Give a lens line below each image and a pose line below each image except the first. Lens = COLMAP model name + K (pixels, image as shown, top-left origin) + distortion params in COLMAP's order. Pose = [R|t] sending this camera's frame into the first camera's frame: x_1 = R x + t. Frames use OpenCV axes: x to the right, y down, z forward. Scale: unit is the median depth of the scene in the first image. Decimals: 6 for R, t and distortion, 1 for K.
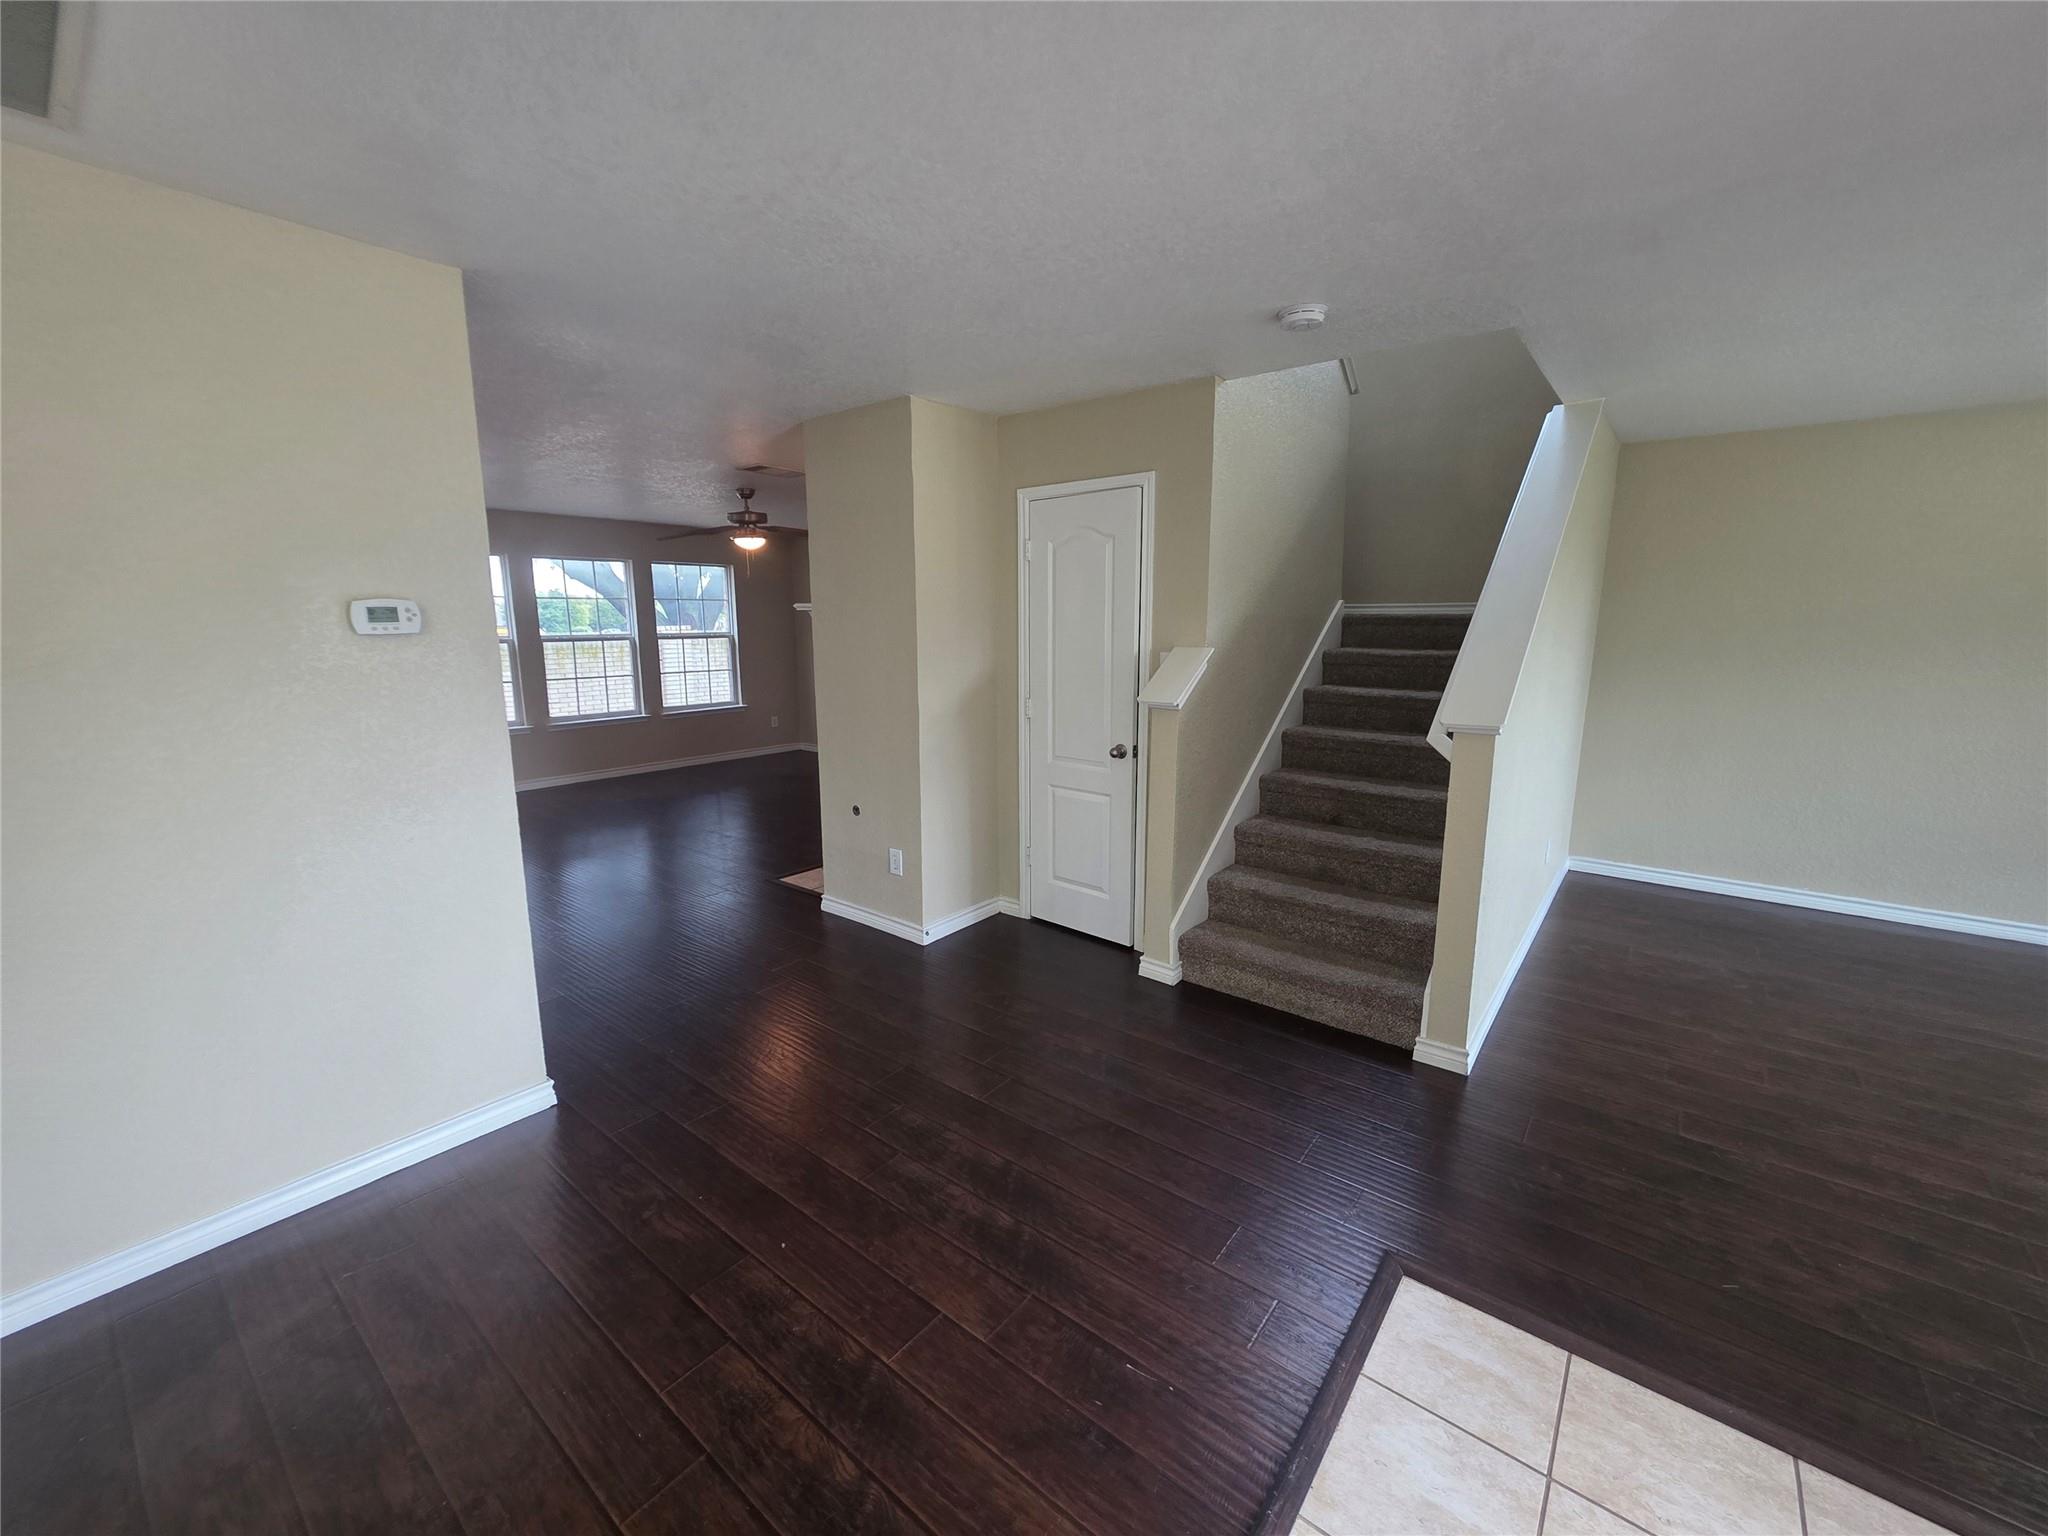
lens RADIAL K [[819.0, 0, 1022.8], [0, 819.0, 762.1], [0, 0, 1]] dist [0.000284, -0.000201]
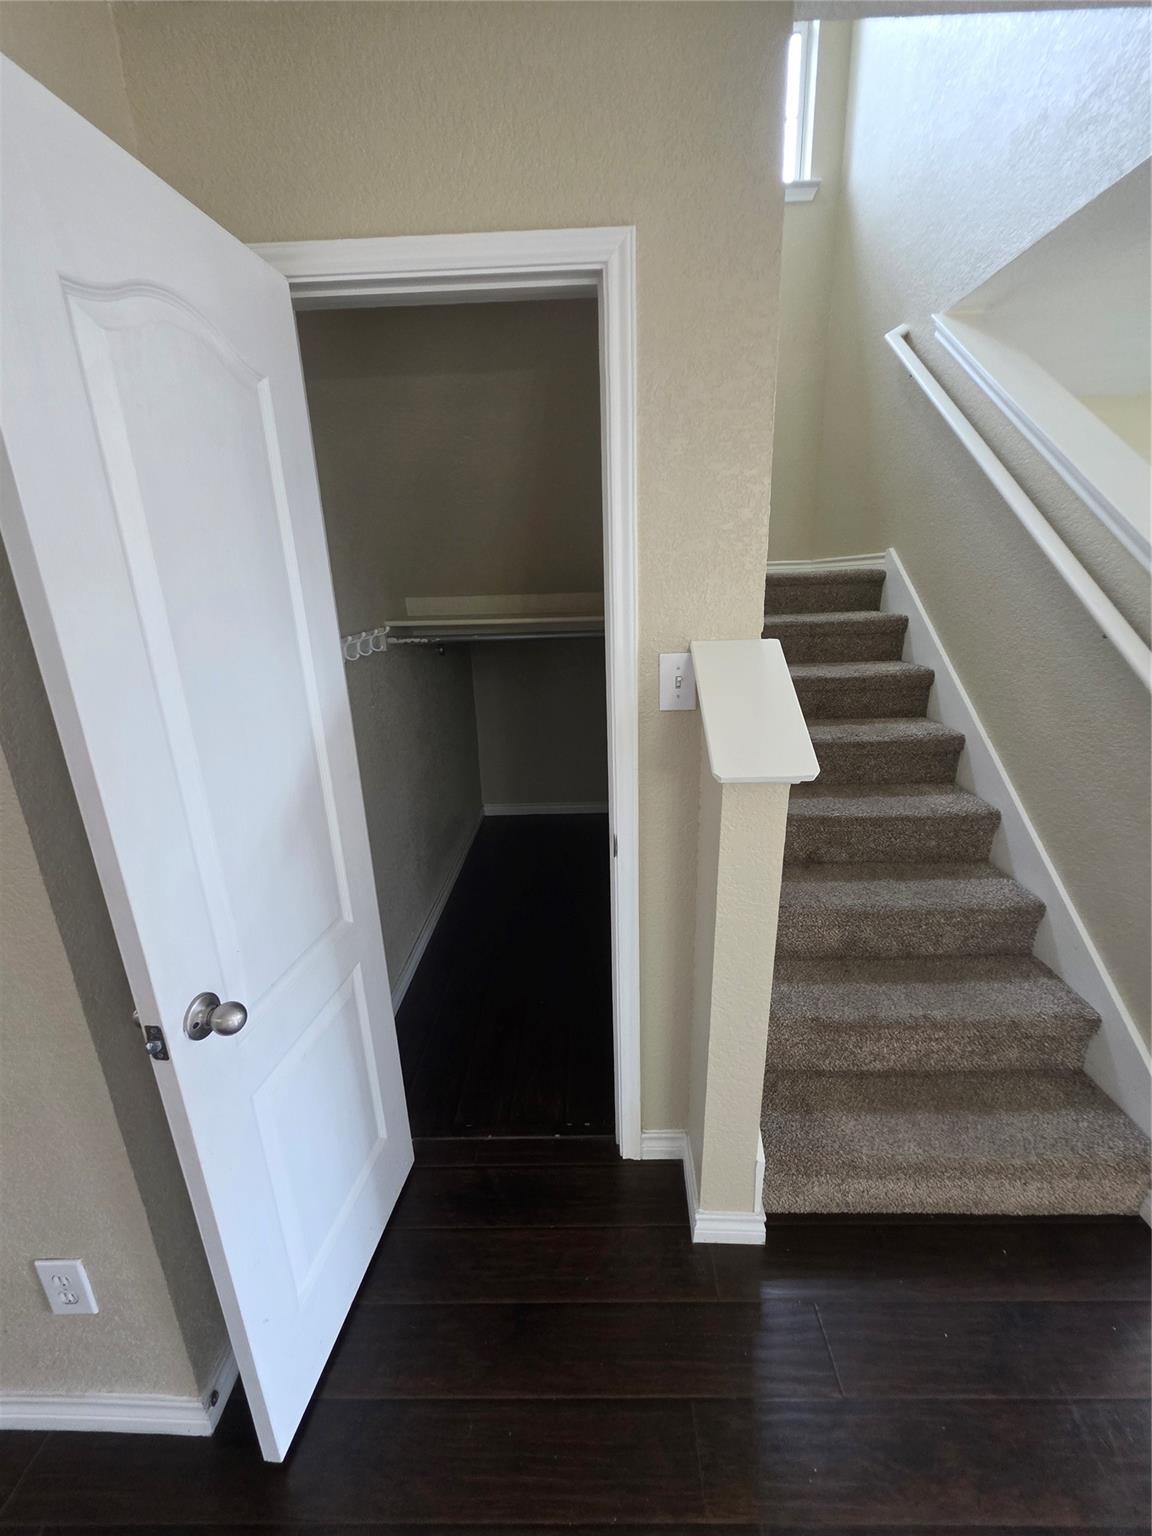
lens RADIAL K [[614.3, 0, 576.0], [0, 614.3, 768.0], [0, 0, 1]] dist [0.000284, -0.000201]
pose [[0.787339, -0.197659, 0.583977, -0.103861], [0.131928, 0.979288, 0.153590, -0.133205], [-0.602240, -0.043885, 0.797108, 0.751121]]
